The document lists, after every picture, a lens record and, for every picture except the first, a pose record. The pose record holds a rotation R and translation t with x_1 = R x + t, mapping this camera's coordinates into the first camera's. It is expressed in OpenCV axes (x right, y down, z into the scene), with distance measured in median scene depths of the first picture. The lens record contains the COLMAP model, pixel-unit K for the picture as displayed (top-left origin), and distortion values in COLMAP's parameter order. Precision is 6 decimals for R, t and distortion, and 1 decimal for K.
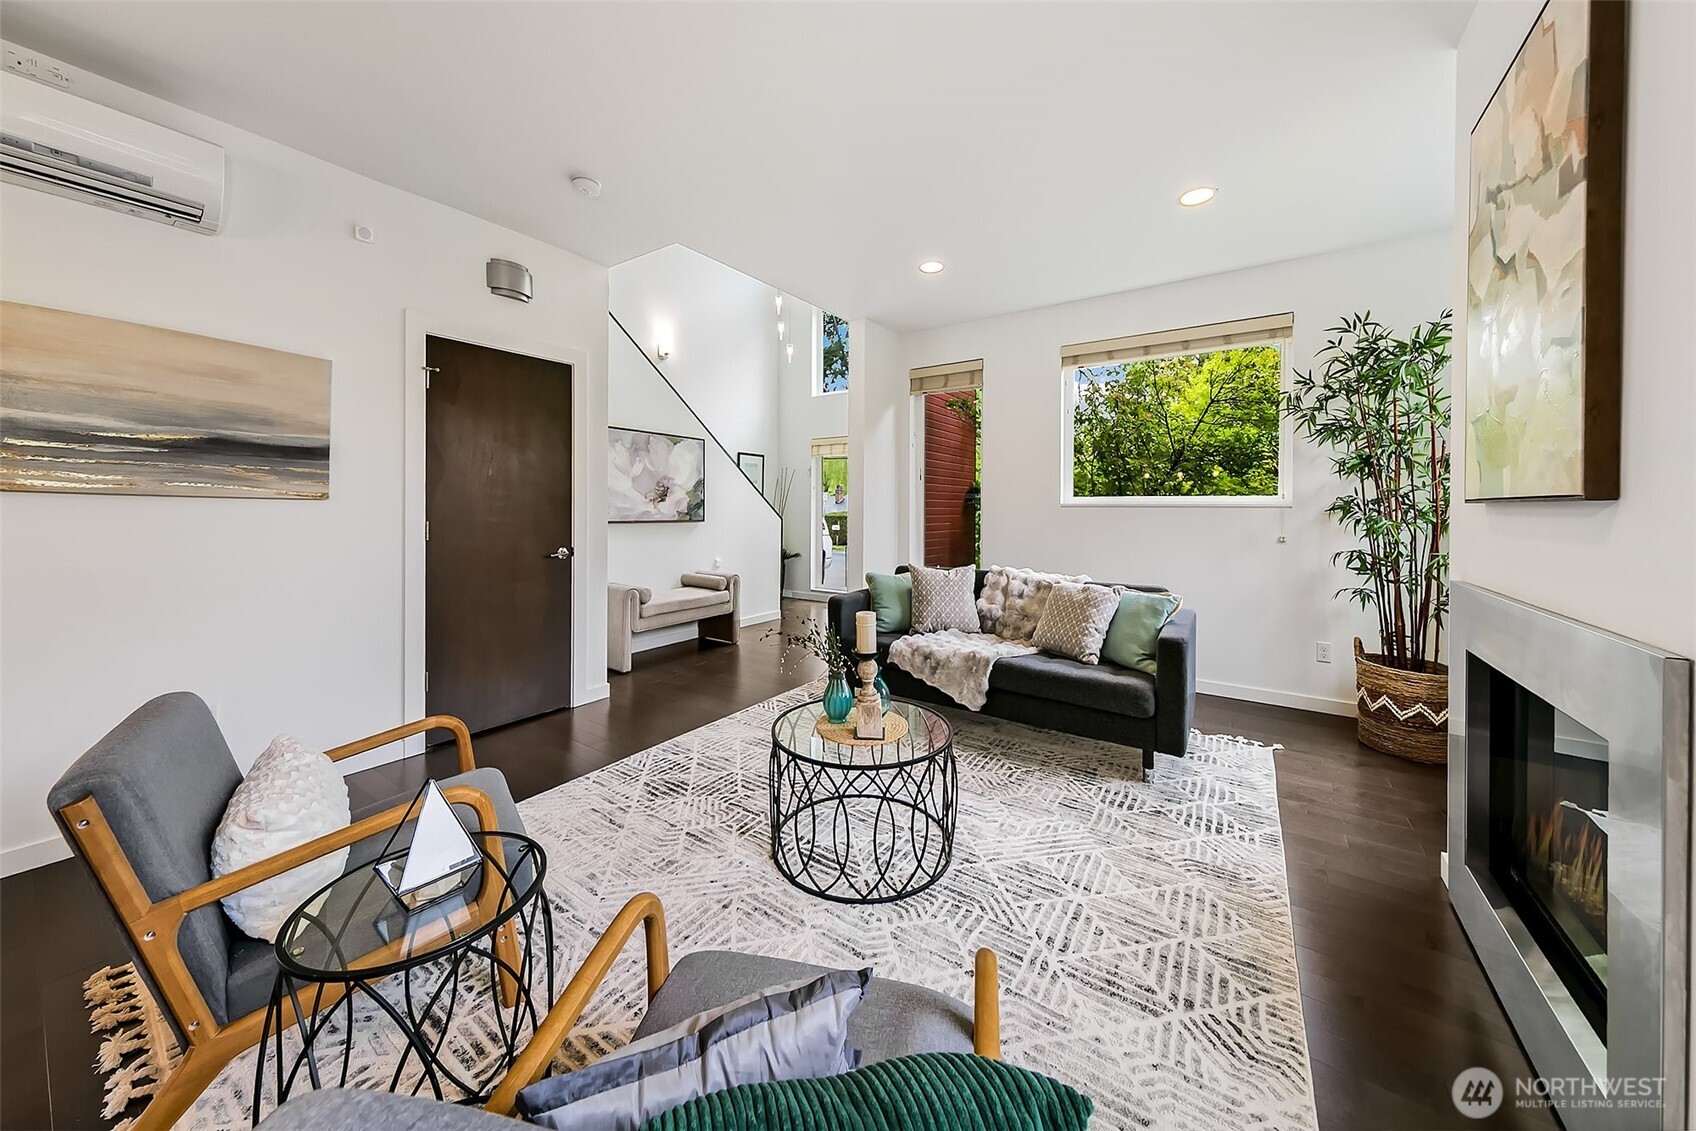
lens RADIAL K [[577.2, 0, 847.7], [0, 577.2, 510.5], [0, 0, 1]] dist [0.000365, 0.000033]
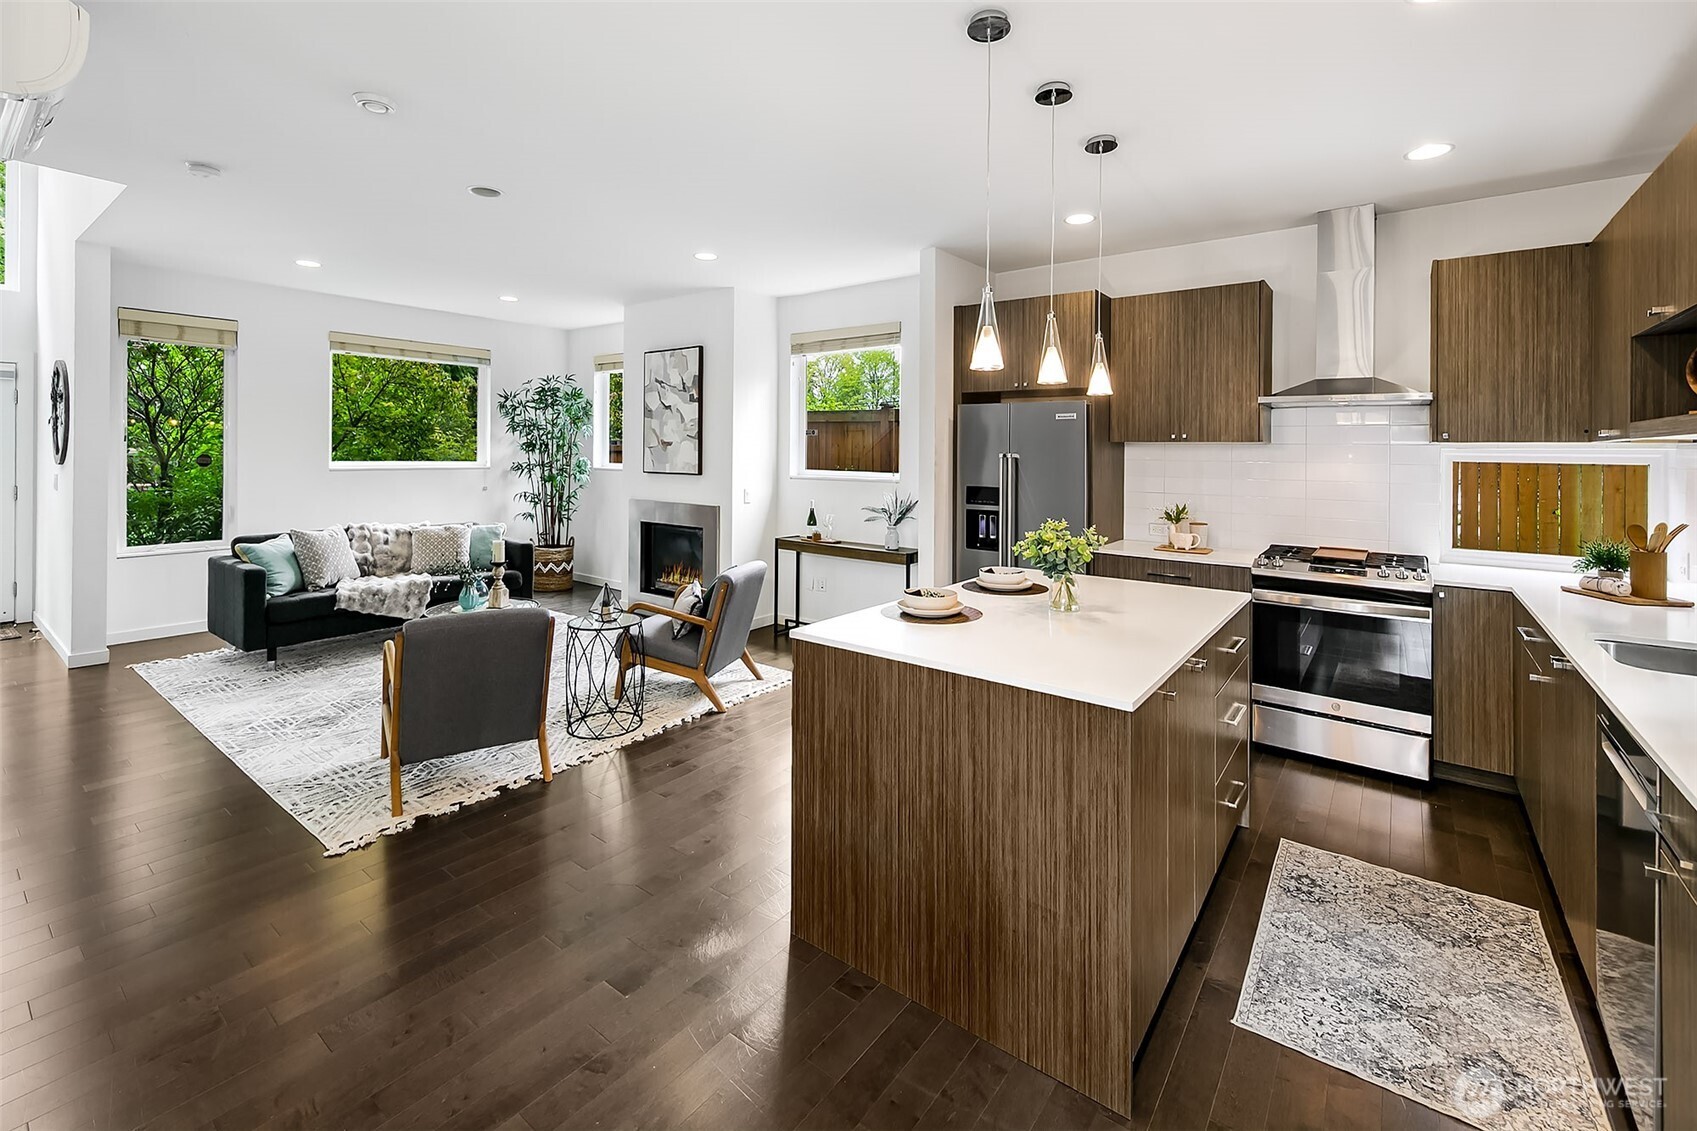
lens RADIAL K [[725.8, 0, 854.4], [0, 725.8, 454.7], [0, 0, 1]] dist [0.001316, 0.000530]
pose [[0.036176, -0.009895, 0.999296, -1.581953], [-0.007429, 0.999921, 0.010170, -0.092741], [-0.999318, -0.007792, 0.036099, -0.150680]]
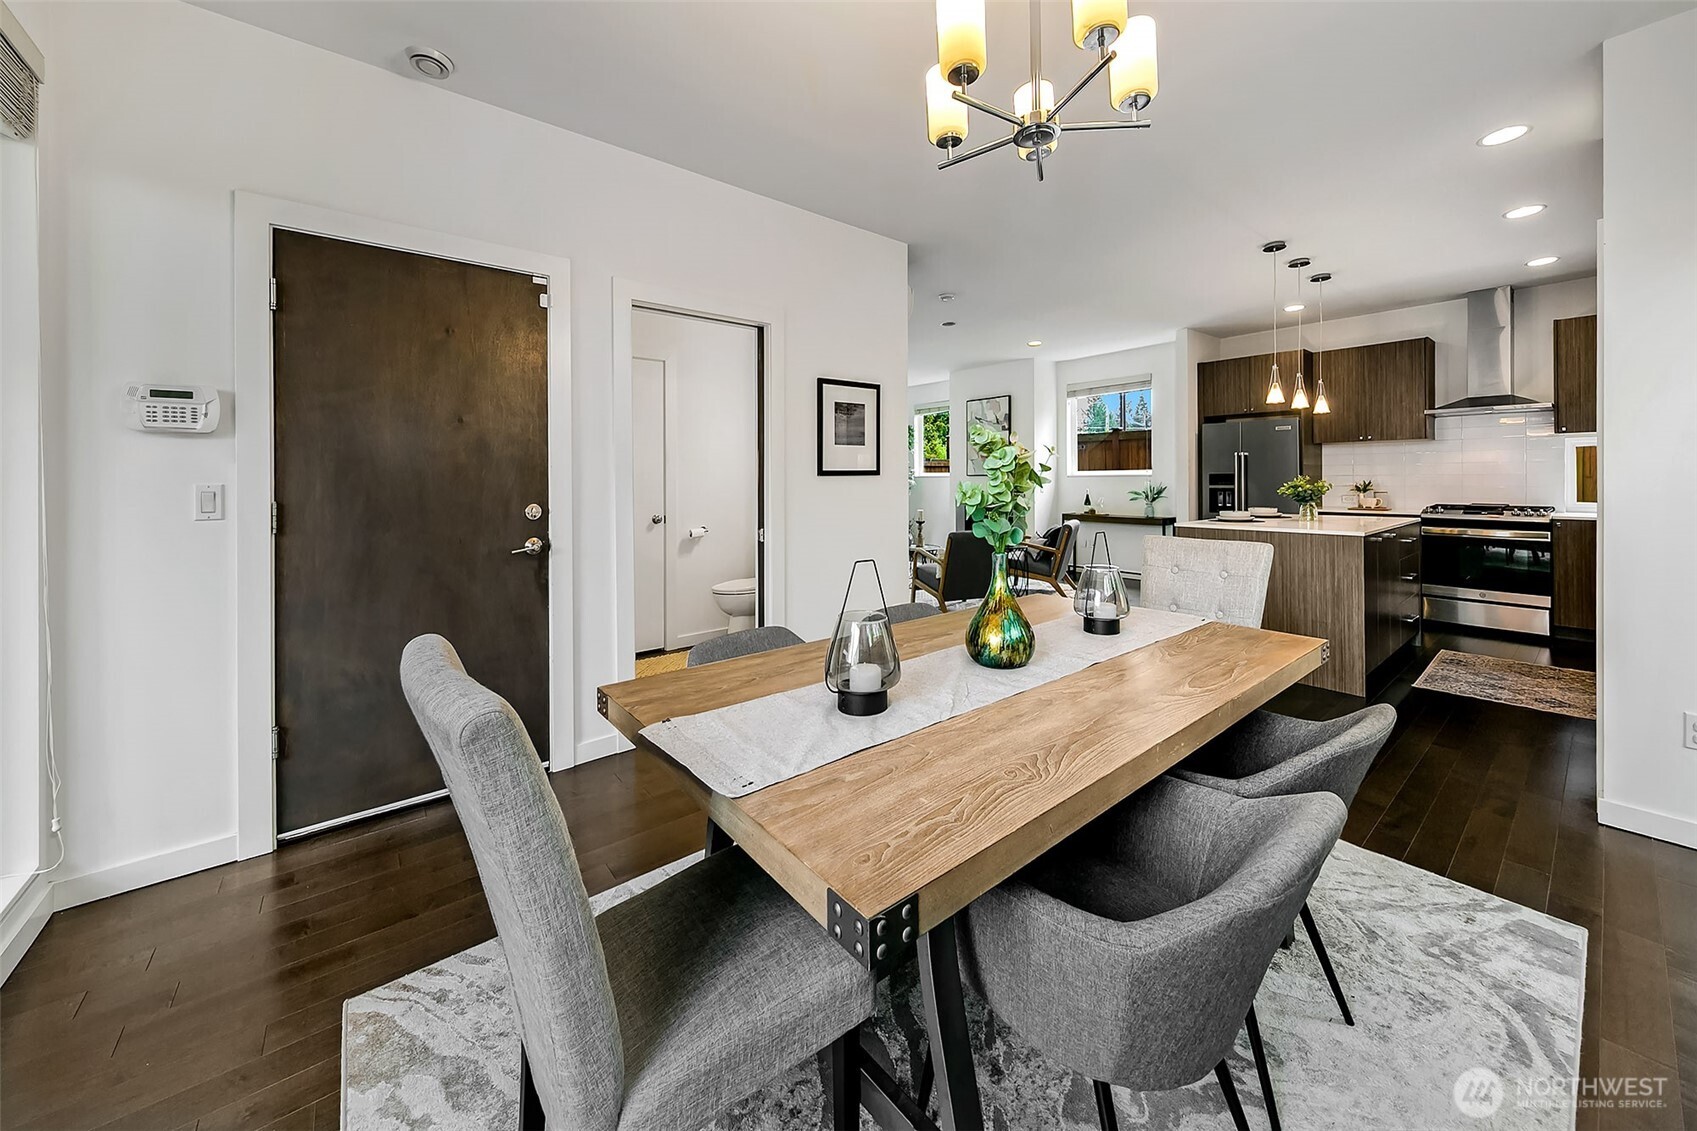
lens RADIAL K [[613.6, 0, 844.5], [0, 613.6, 486.6], [0, 0, 1]] dist [-0.000973, -0.000278]
pose [[0.285607, -0.021603, 0.958103, -2.462450], [0.012745, 0.999743, 0.018743, -0.021025], [-0.958262, 0.006858, 0.285809, 0.289735]]
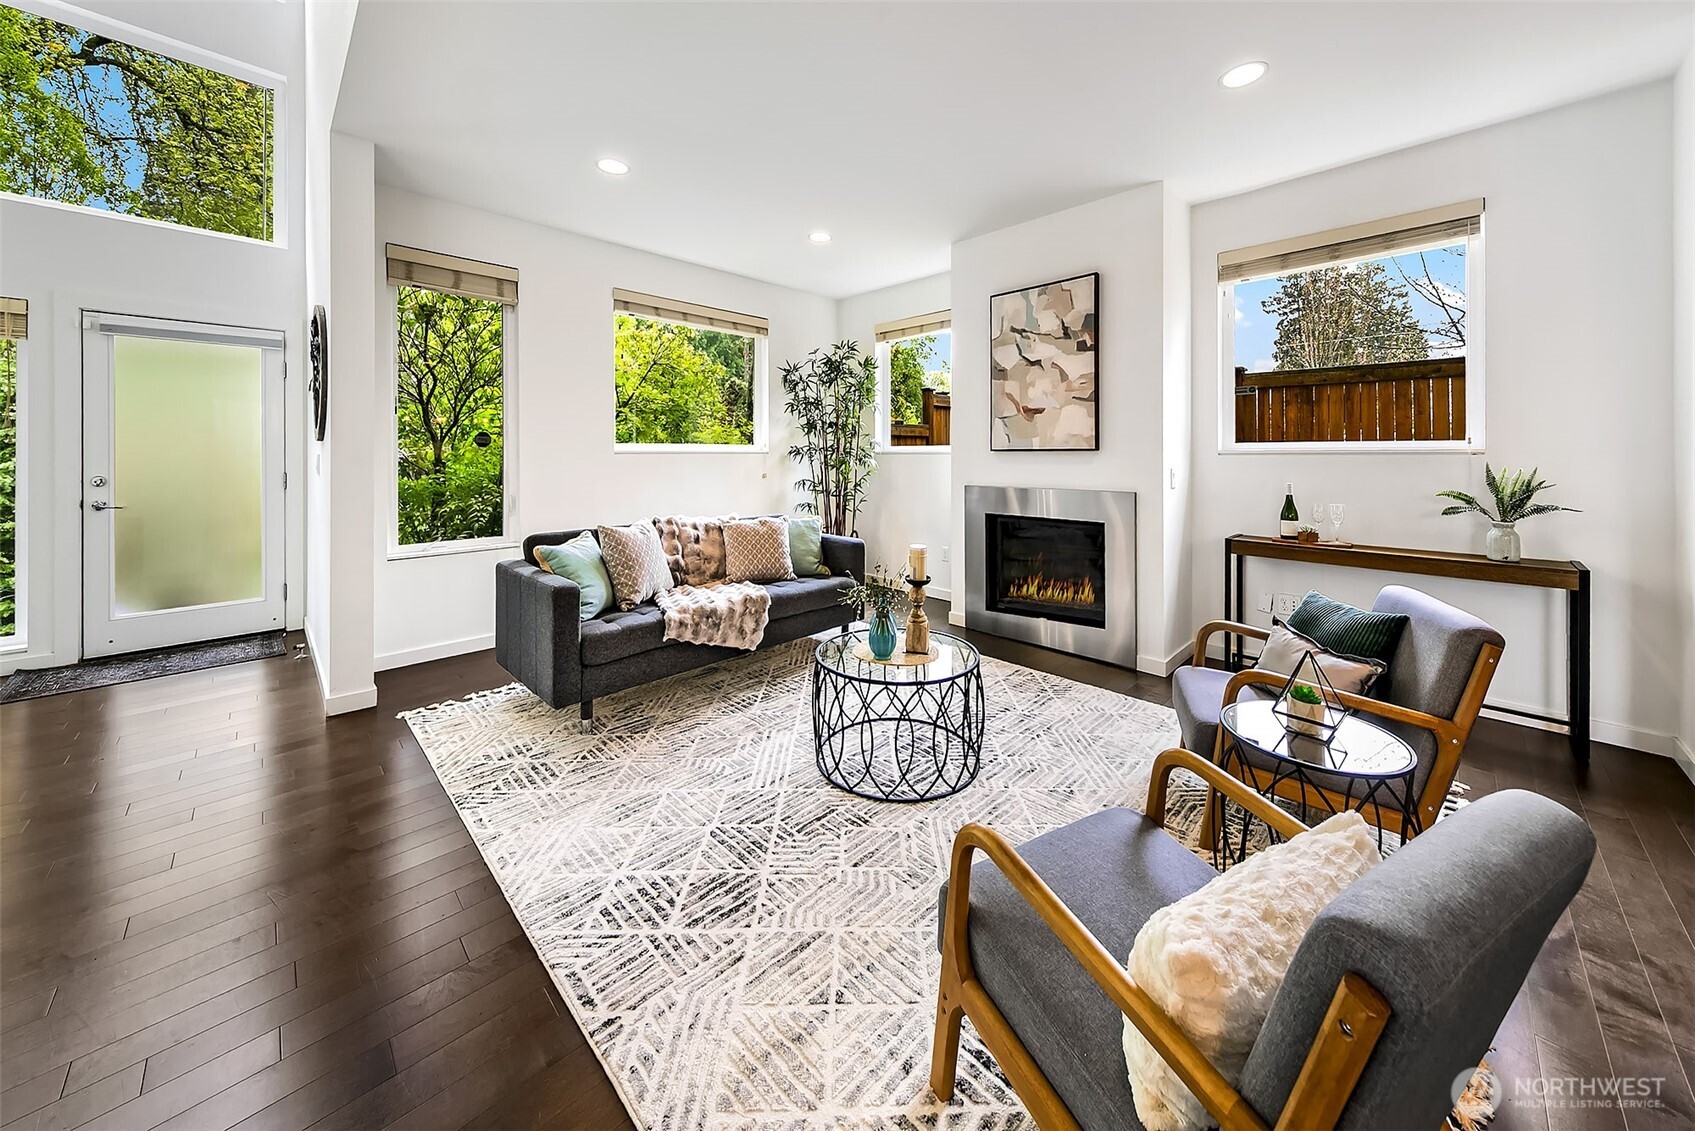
lens RADIAL K [[590.2, 0, 860.9], [0, 590.2, 454.9], [0, 0, 1]] dist [0.006765, -0.000027]
pose [[0.166708, -0.006872, 0.985982, -0.821476], [0.006027, 0.999964, 0.005951, -0.010731], [-0.985988, 0.004951, 0.166743, 0.647402]]
